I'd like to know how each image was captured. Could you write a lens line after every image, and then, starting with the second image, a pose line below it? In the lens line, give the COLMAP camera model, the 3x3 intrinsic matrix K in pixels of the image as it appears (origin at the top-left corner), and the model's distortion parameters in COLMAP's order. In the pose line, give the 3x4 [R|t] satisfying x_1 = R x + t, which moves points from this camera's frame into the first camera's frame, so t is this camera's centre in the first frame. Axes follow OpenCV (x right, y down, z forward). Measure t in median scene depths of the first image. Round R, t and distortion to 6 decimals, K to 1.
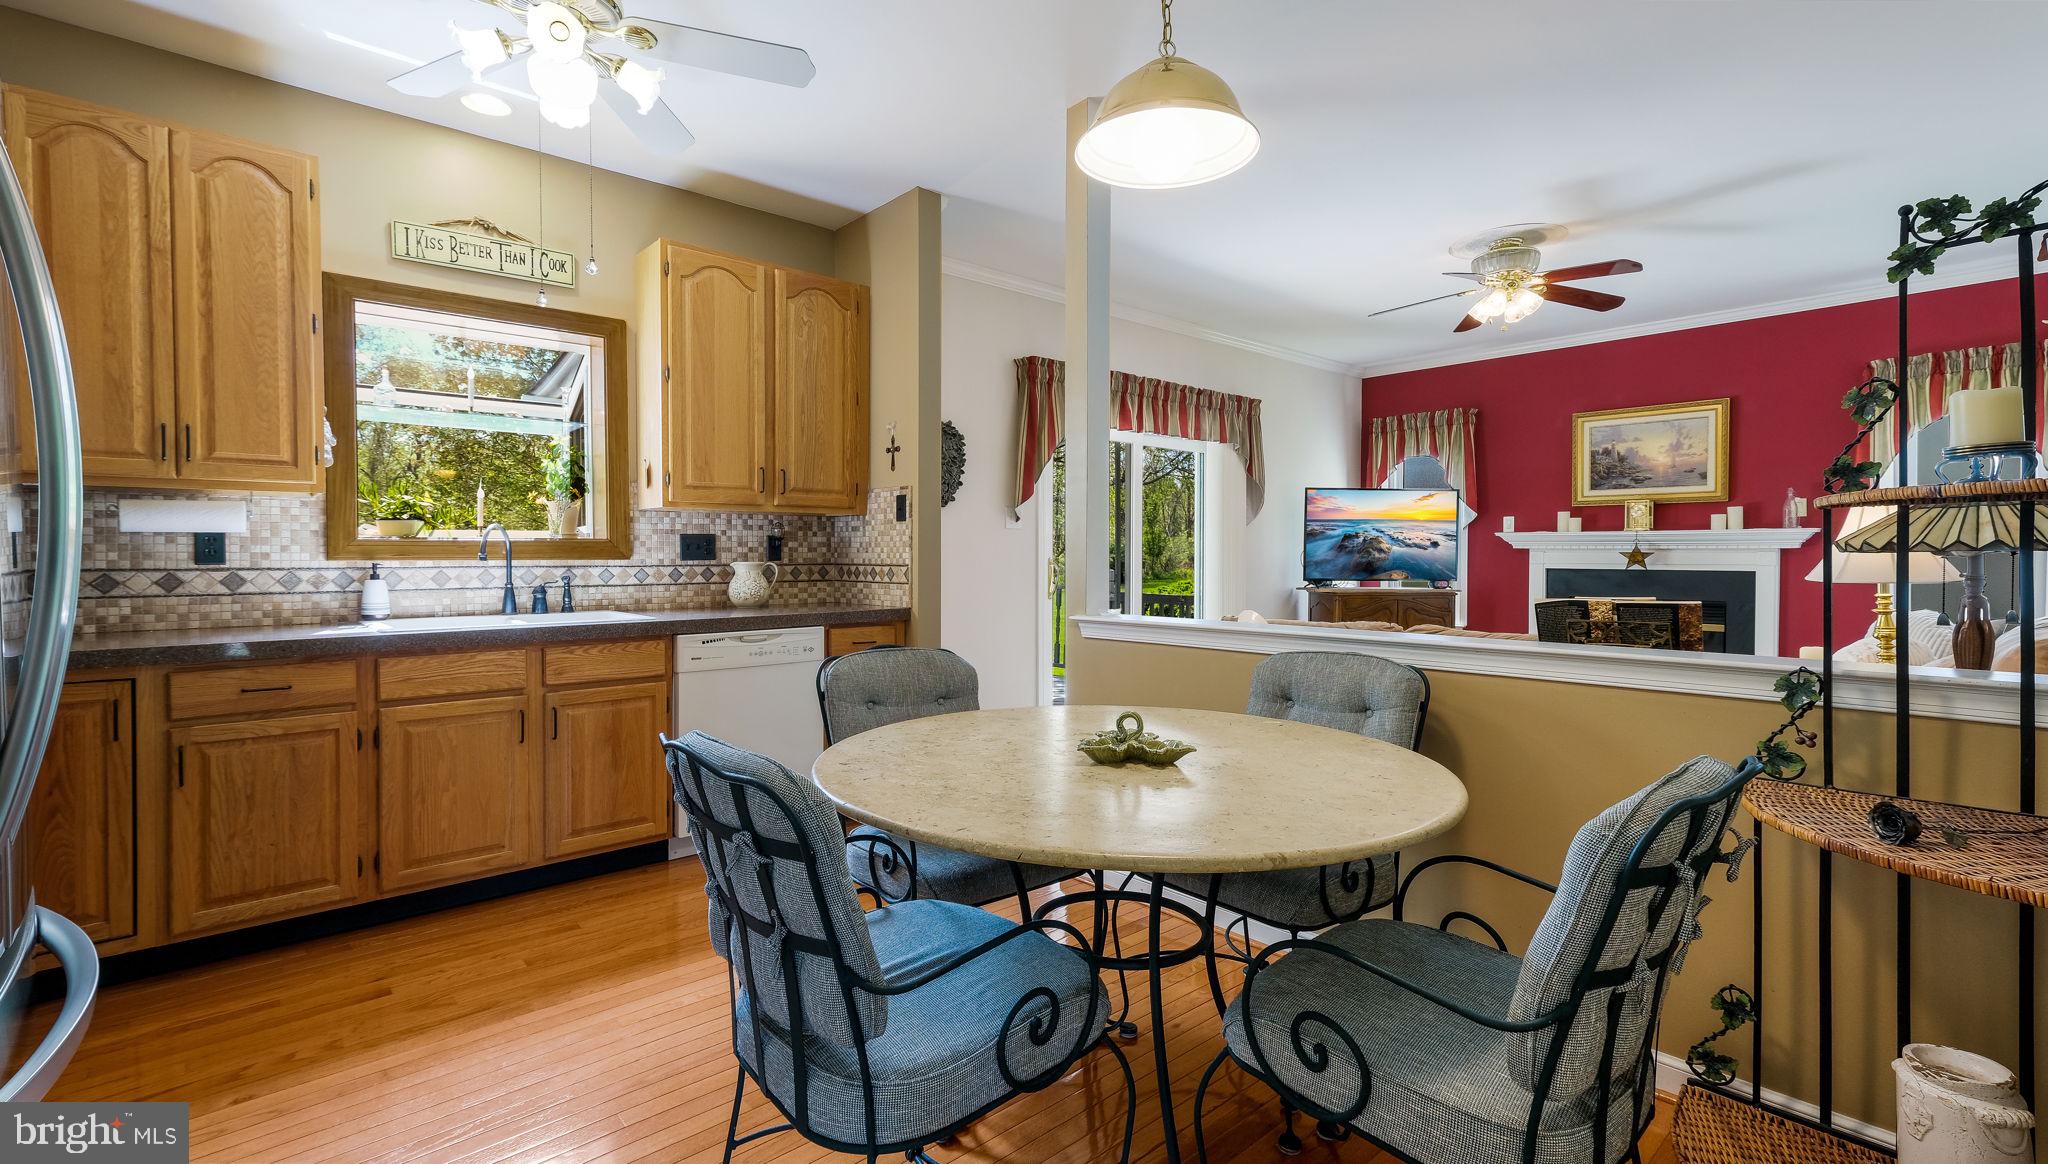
lens RADIAL K [[905.3, 0, 1008.1], [0, 905.3, 572.9], [0, 0, 1]] dist [0.015749, -0.000184]
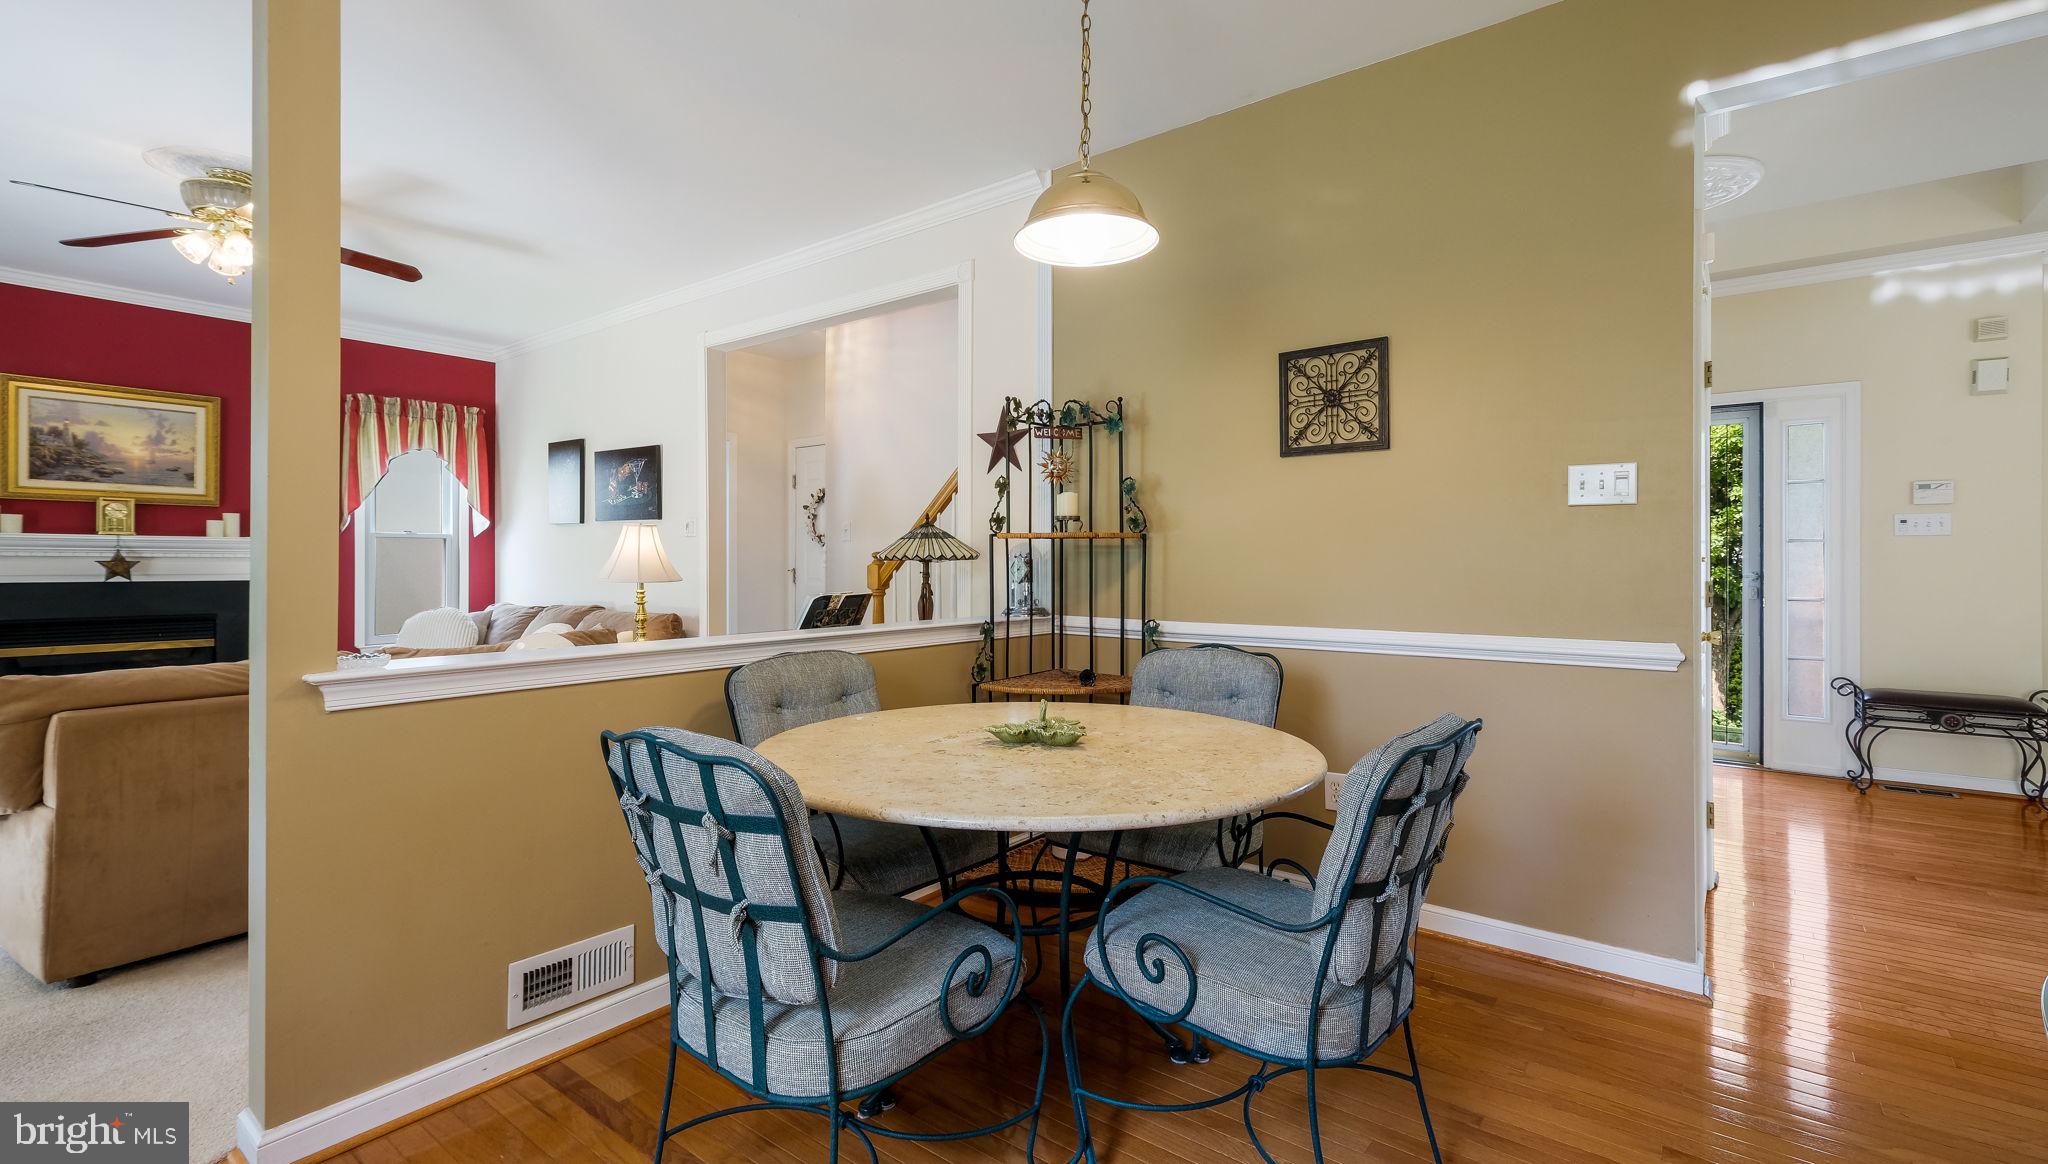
lens RADIAL K [[905.3, 0, 1008.1], [0, 905.3, 572.9], [0, 0, 1]] dist [0.015749, -0.000184]
pose [[-0.174068, -0.010735, 0.984675, -0.275901], [0.021615, 0.999658, 0.014719, -0.006471], [-0.984496, 0.023846, -0.173777, 0.353522]]
